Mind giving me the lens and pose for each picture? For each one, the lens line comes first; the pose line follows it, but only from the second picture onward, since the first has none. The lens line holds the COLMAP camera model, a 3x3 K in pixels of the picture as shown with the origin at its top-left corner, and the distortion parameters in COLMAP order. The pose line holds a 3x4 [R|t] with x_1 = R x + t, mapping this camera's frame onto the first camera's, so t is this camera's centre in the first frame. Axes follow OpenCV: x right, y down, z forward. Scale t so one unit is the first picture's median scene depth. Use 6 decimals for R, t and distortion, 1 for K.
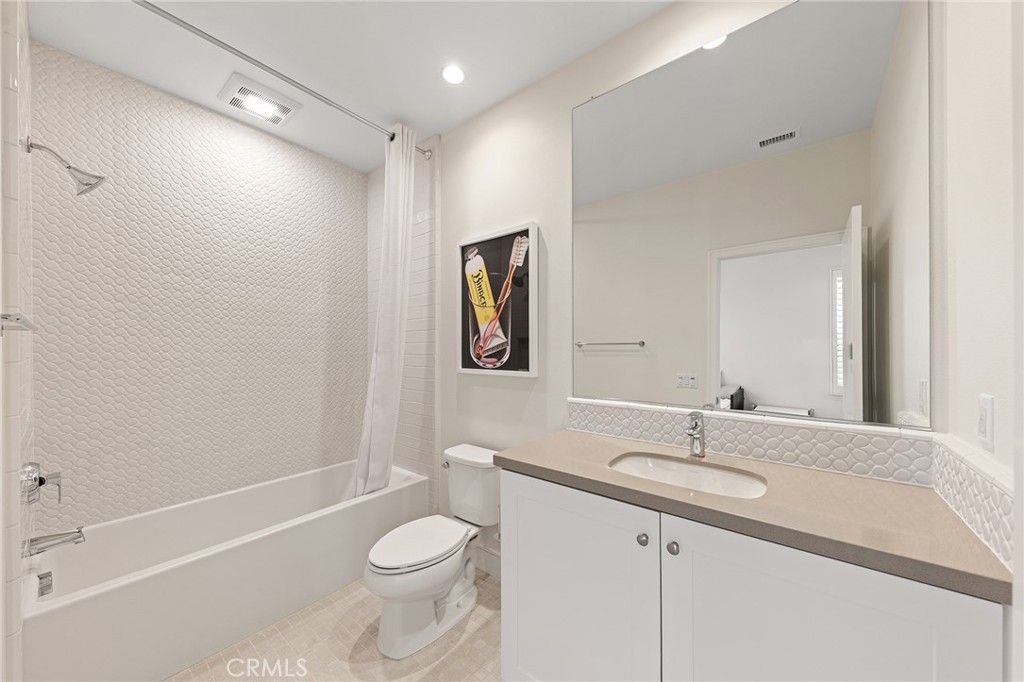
lens RADIAL K [[356.9, 0, 510.1], [0, 356.9, 338.2], [0, 0, 1]] dist [0.000341, -0.000202]
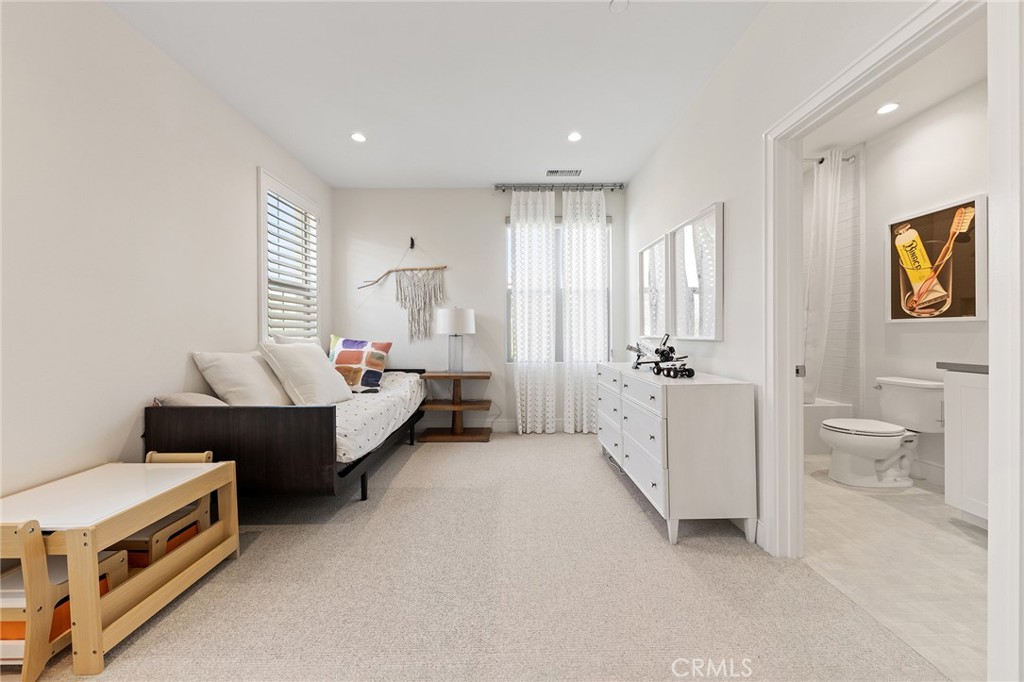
lens RADIAL K [[356.9, 0, 510.1], [0, 356.9, 338.2], [0, 0, 1]] dist [0.000341, -0.000202]
pose [[0.635850, -0.002573, -0.771808, -0.017027], [0.043434, 0.998529, 0.032455, 0.053448], [0.770590, -0.054159, 0.635026, -0.946845]]
